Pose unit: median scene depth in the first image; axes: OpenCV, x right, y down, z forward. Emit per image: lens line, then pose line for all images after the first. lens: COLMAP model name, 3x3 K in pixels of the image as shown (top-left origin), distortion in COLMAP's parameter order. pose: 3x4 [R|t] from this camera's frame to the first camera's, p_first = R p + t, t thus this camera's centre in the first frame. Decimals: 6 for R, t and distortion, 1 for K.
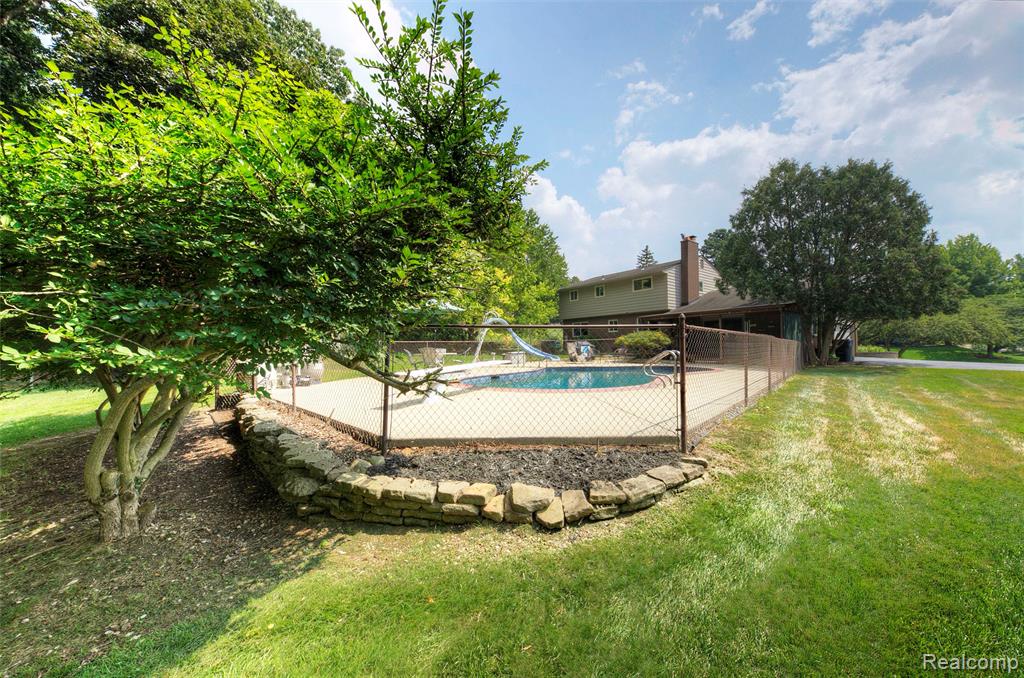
lens RADIAL K [[354.1, 0, 513.7], [0, 354.1, 337.1], [0, 0, 1]] dist [0.000466, -0.002050]
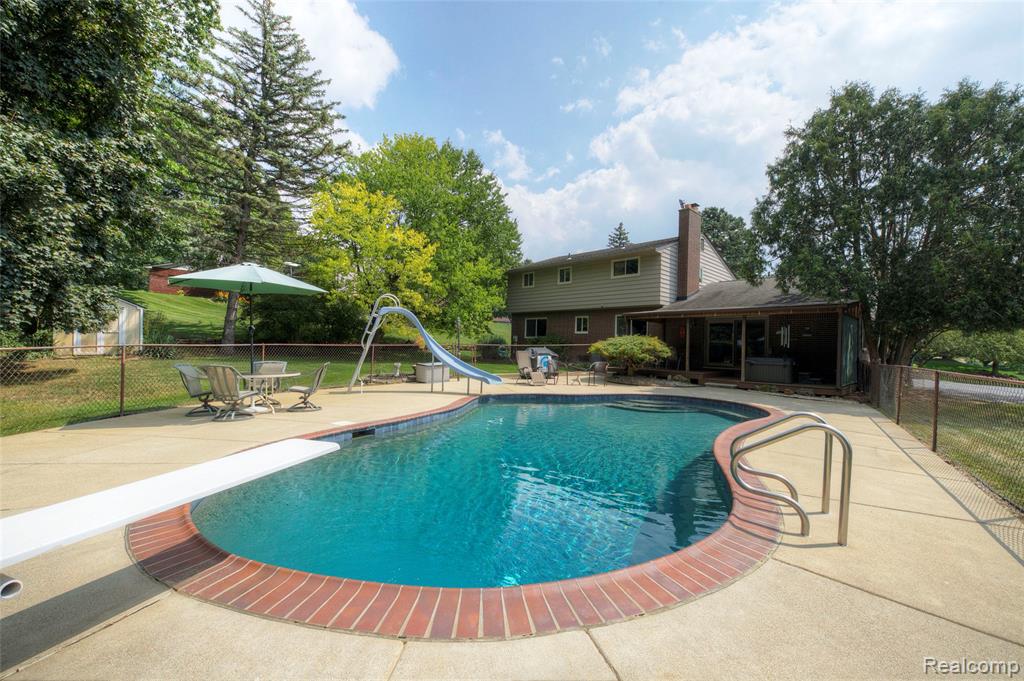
lens RADIAL K [[425.4, 0, 512.0], [0, 425.4, 340.5], [0, 0, 1]] dist [0.009372, 0.000025]
pose [[0.989254, 0.032066, 0.142648, 0.026789], [-0.034447, 0.999305, 0.014248, -0.009388], [-0.142092, -0.019009, 0.989671, 0.197959]]
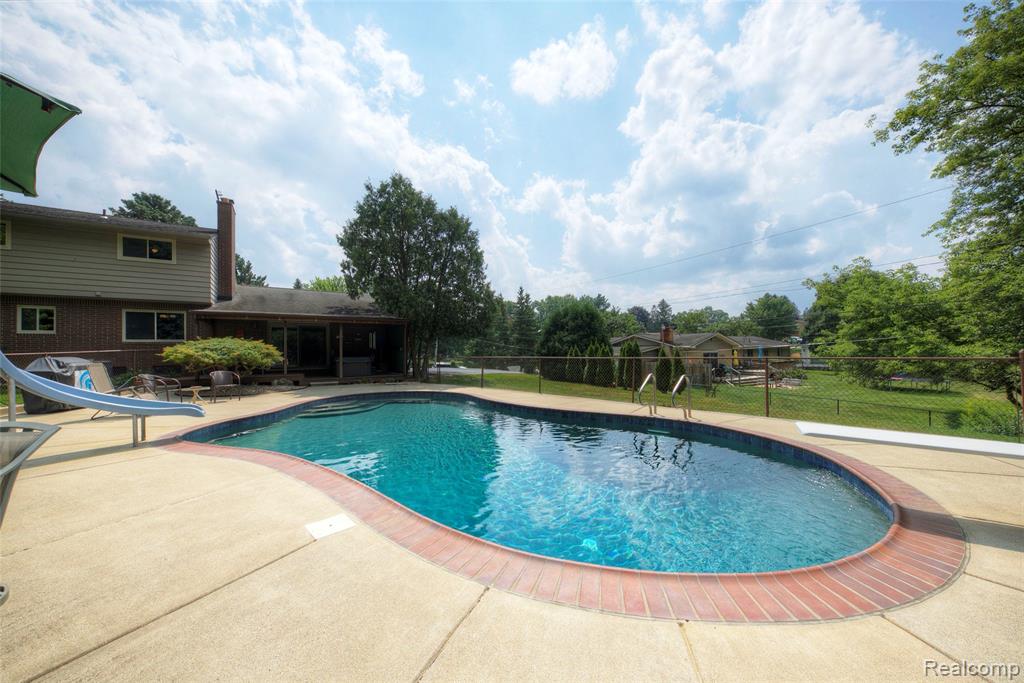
lens RADIAL K [[353.0, 0, 511.9], [0, 353.0, 347.2], [0, 0, 1]] dist [0.007317, -0.005736]
pose [[0.042174, 0.017661, 0.998954, -0.145130], [-0.016123, 0.999726, -0.016994, -0.000517], [-0.998980, -0.015389, 0.042447, 0.429300]]
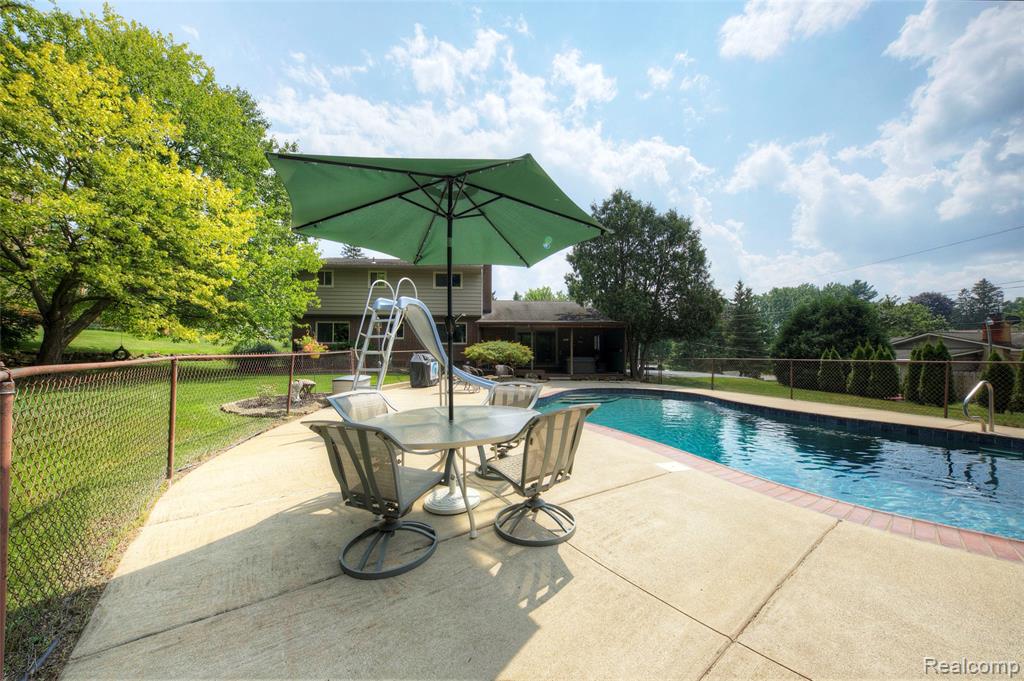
lens RADIAL K [[352.8, 0, 513.1], [0, 352.8, 345.2], [0, 0, 1]] dist [0.011933, -0.007751]
pose [[0.536376, 0.029978, 0.843447, -0.212523], [-0.027483, 0.999459, -0.018046, 0.003568], [-0.843532, -0.013501, 0.536910, 0.464732]]
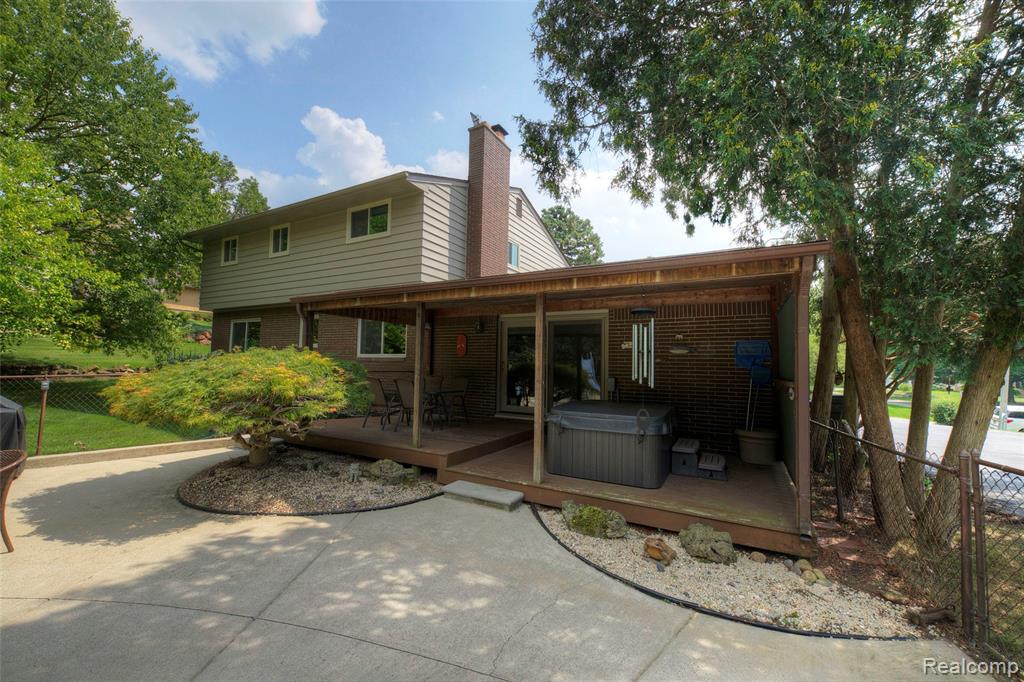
lens RADIAL K [[412.1, 0, 512.9], [0, 412.1, 345.8], [0, 0, 1]] dist [0.000112, -0.000032]
pose [[0.907986, 0.049158, 0.416108, 0.331546], [-0.039907, 0.998725, -0.030907, -0.013603], [-0.417097, 0.011457, 0.908790, 0.558241]]
